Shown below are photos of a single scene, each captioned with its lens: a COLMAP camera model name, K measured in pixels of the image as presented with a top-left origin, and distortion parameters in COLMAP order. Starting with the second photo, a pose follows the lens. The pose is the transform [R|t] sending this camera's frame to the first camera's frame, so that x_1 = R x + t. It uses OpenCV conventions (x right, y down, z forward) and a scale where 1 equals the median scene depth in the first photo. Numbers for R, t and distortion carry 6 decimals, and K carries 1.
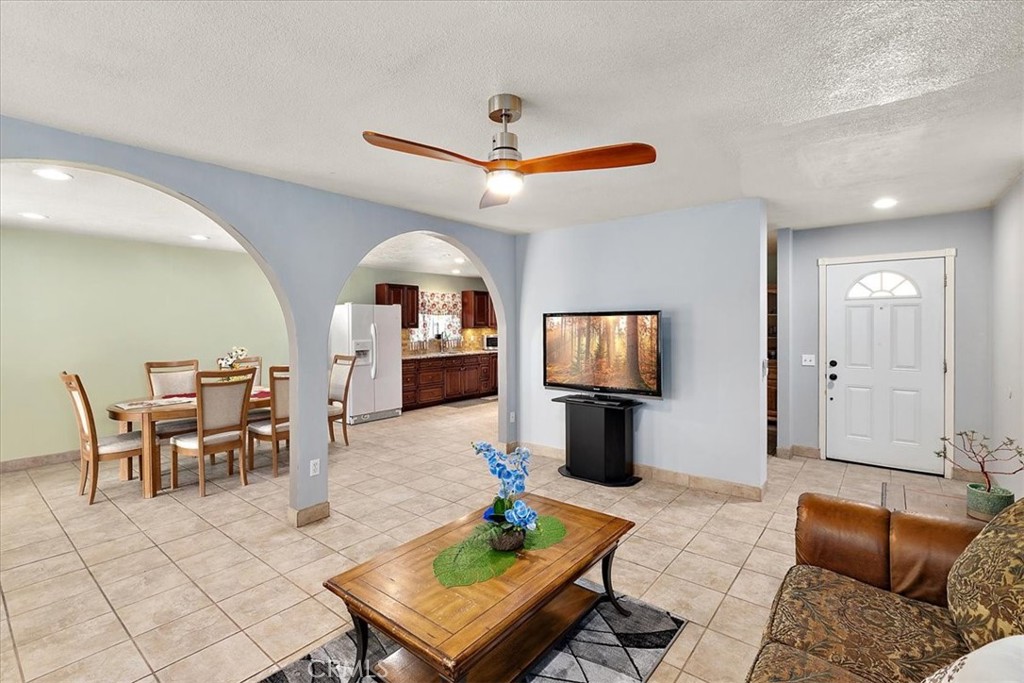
lens RADIAL K [[463.6, 0, 507.5], [0, 463.6, 337.2], [0, 0, 1]] dist [-0.000023, 0.000582]
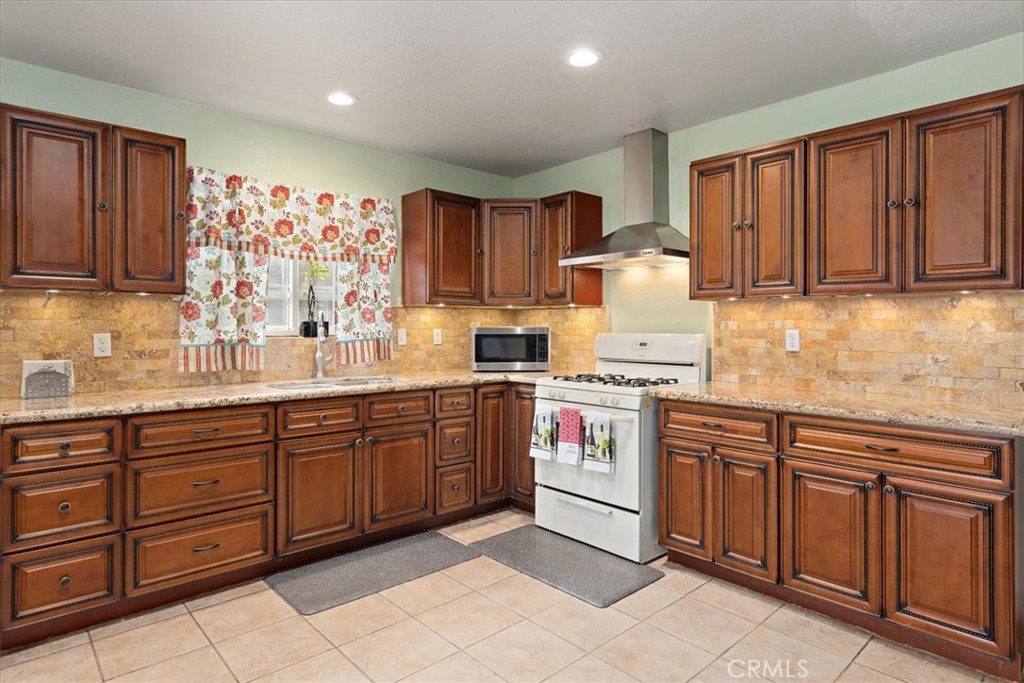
lens RADIAL K [[578.0, 0, 504.9], [0, 578.0, 332.8], [0, 0, 1]] dist [0.014776, -0.001996]
pose [[0.987083, 0.008620, -0.159980, 0.046016], [-0.010501, 0.999885, -0.010917, 0.004167], [0.159867, 0.012456, 0.987060, 0.648439]]
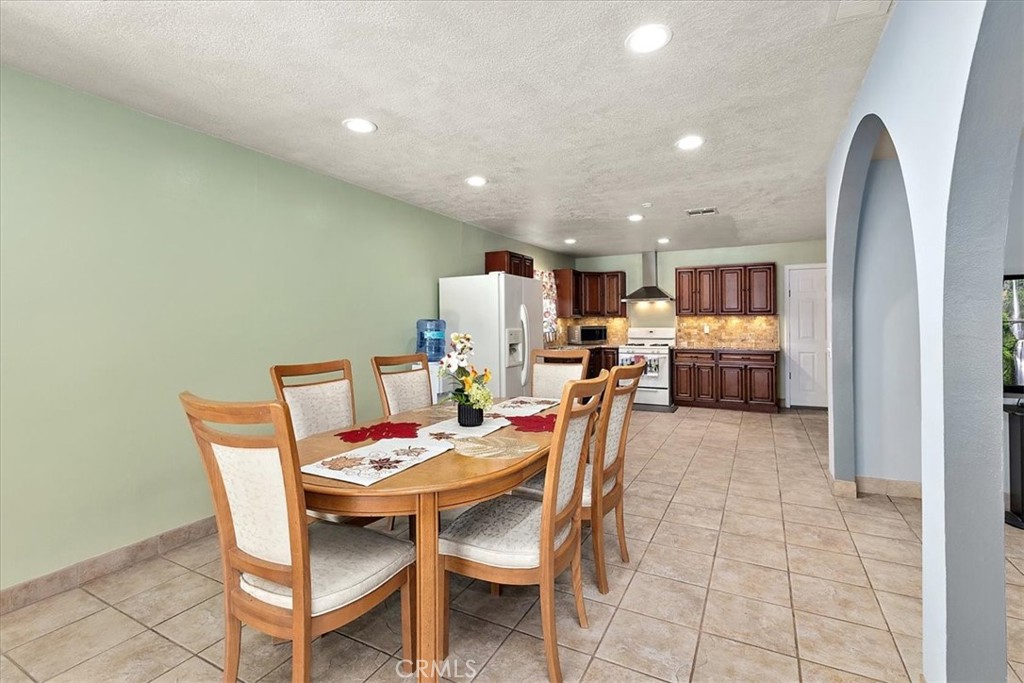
lens RADIAL K [[463.6, 0, 506.8], [0, 463.6, 327.4], [0, 0, 1]] dist [-0.000023, 0.000582]
pose [[0.980797, -0.000699, 0.195028, -0.355327], [0.004699, 0.999788, -0.020047, 0.014275], [-0.194972, 0.020579, 0.980593, 0.268801]]
